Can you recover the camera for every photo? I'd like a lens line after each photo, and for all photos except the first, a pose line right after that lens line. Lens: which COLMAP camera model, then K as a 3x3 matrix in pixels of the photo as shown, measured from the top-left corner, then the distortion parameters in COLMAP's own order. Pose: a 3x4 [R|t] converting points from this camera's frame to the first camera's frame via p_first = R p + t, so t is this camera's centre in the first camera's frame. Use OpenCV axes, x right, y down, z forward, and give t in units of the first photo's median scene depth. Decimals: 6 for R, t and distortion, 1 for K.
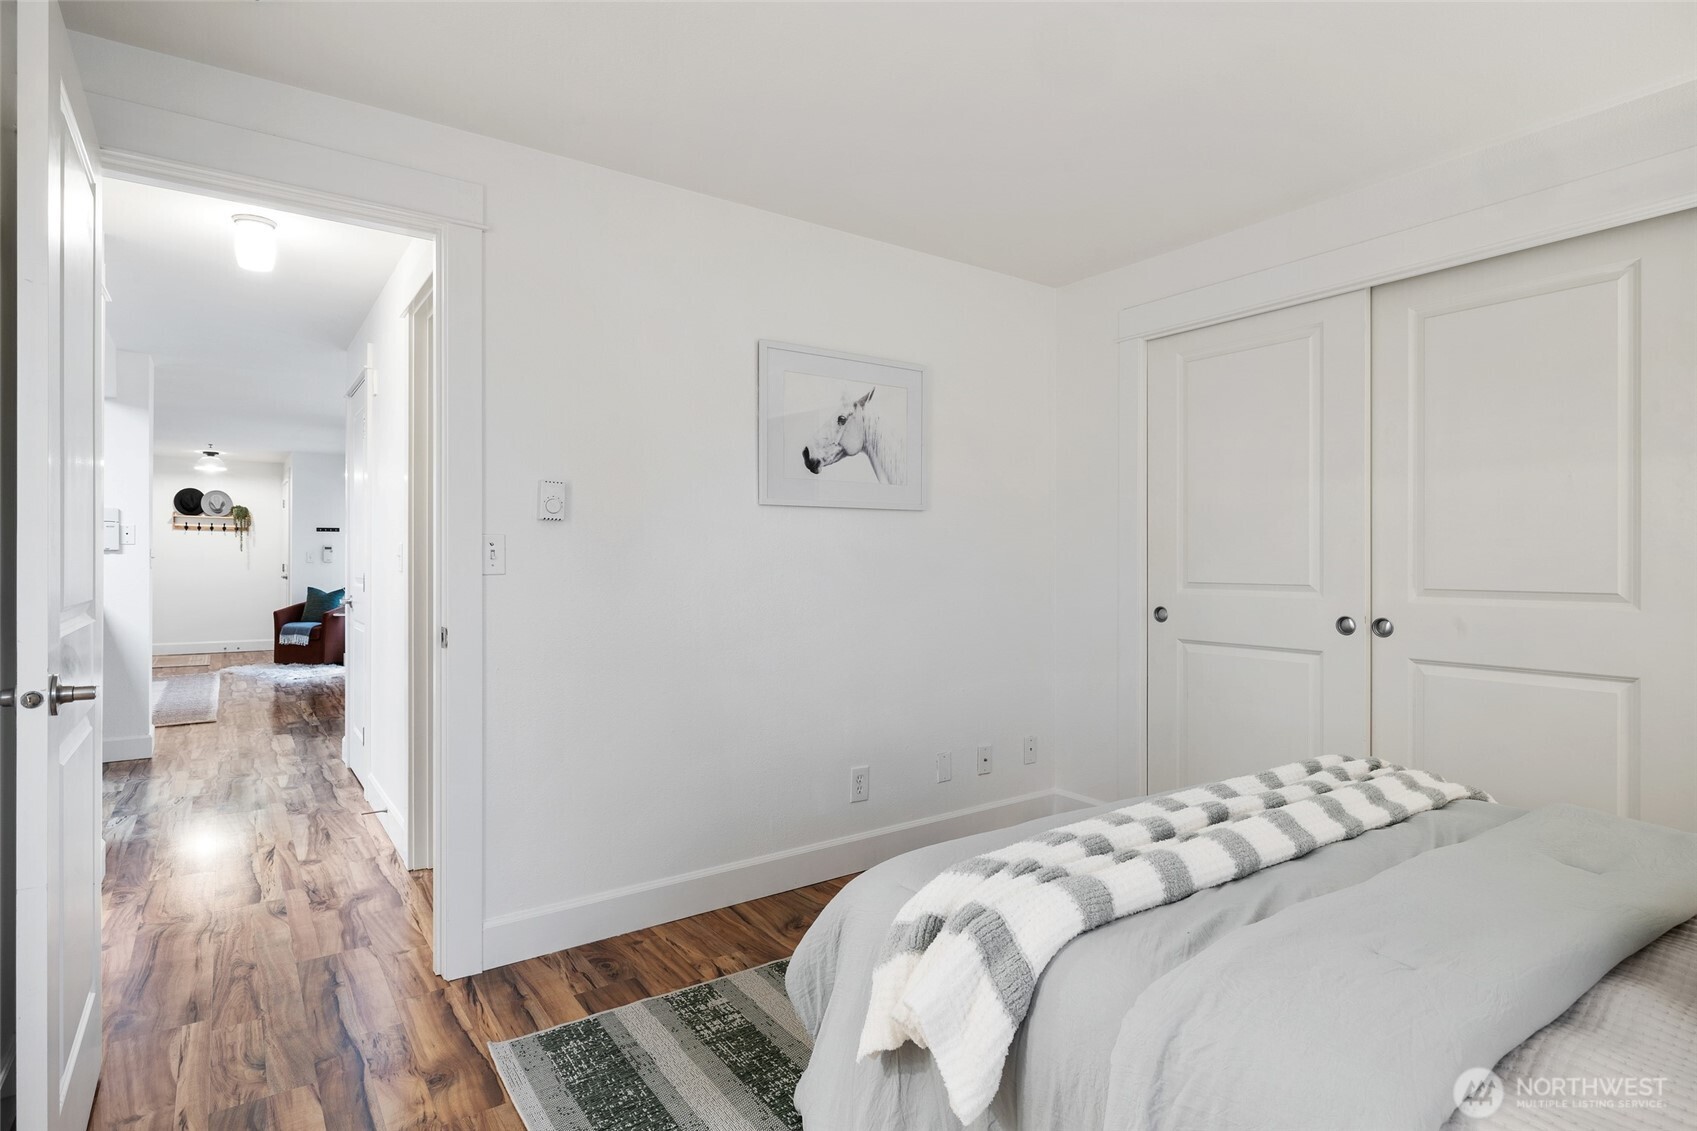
lens RADIAL K [[874.1, 0, 843.5], [0, 874.1, 563.5], [0, 0, 1]] dist [-0.003042, -0.000853]
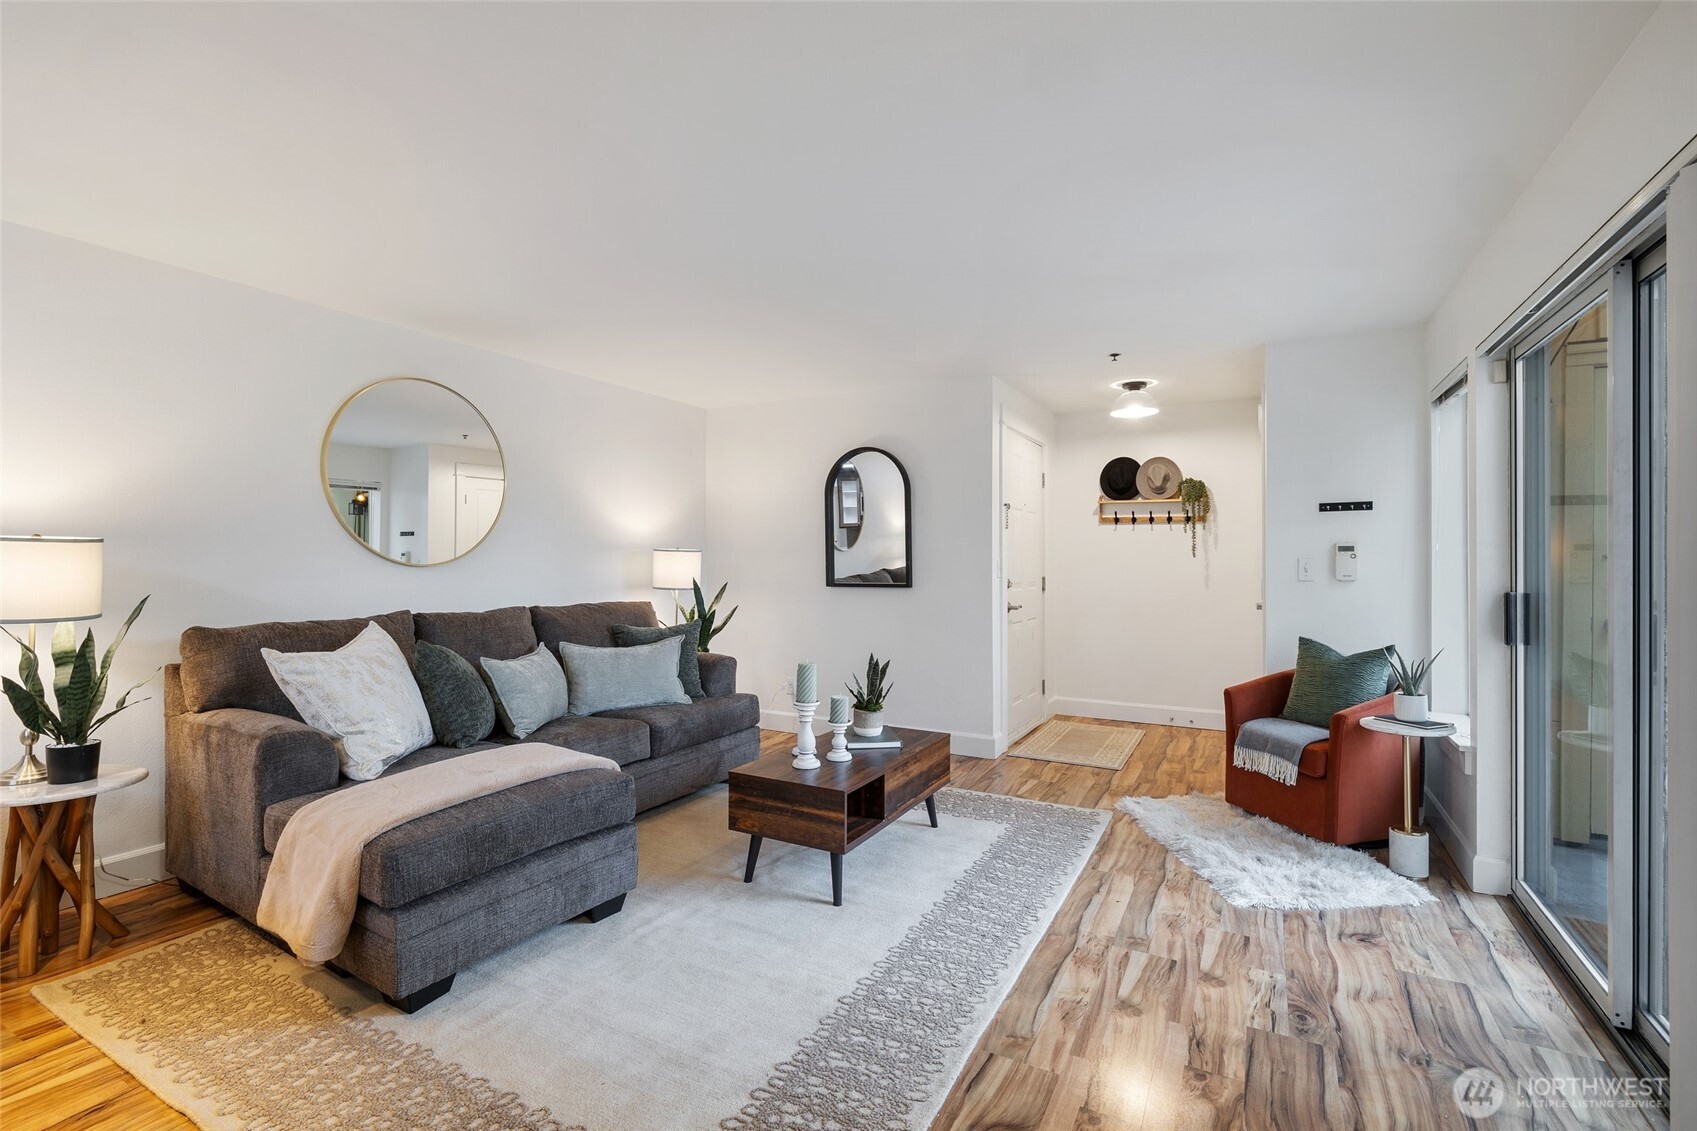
lens RADIAL K [[783.8, 0, 846.9], [0, 783.8, 555.1], [0, 0, 1]] dist [0.002626, -0.000086]
pose [[0.449120, -0.009356, -0.893423, -0.350220], [-0.002539, 0.999928, -0.011748, -0.009054], [0.893468, 0.007544, 0.449063, 0.597905]]
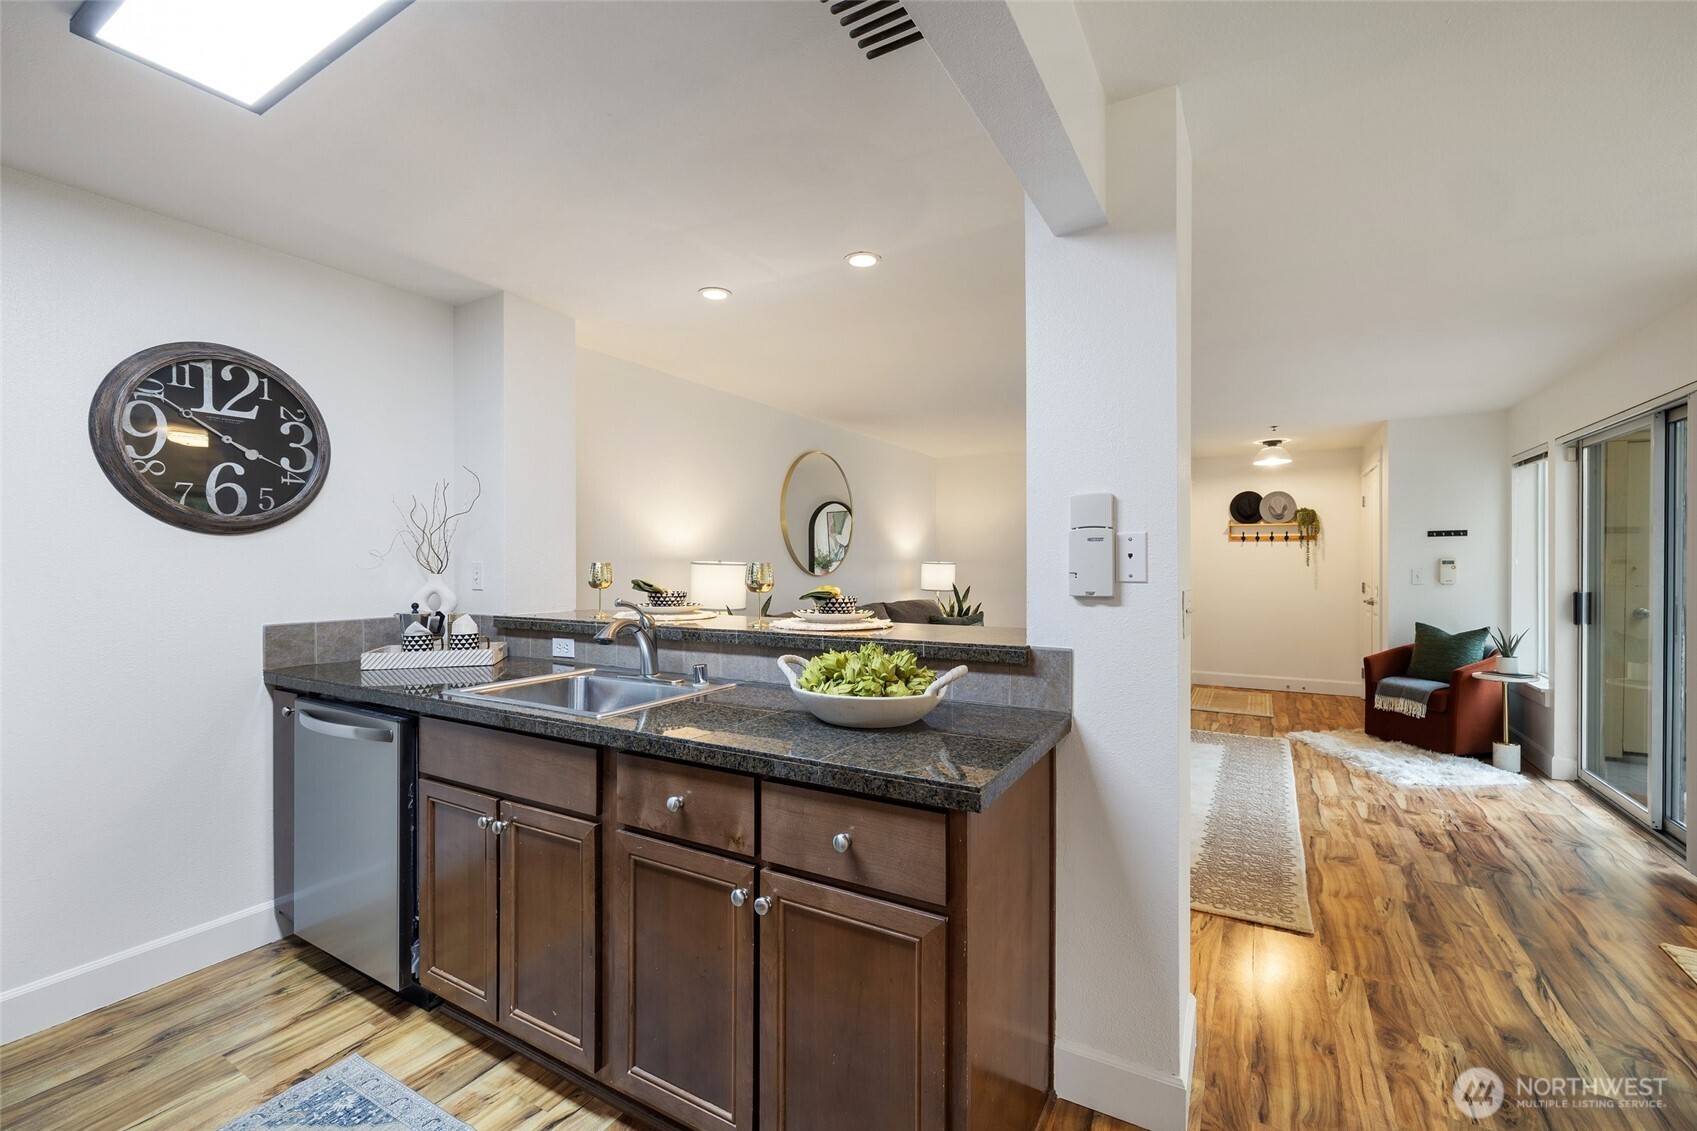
lens RADIAL K [[723.6, 0, 842.6], [0, 723.6, 565.8], [0, 0, 1]] dist [-0.000574, 0.000380]
pose [[0.413446, -0.002630, -0.910525, -0.289361], [0.002001, 0.999996, -0.001980, -0.014718], [0.910527, -0.001003, 0.413449, 0.374341]]
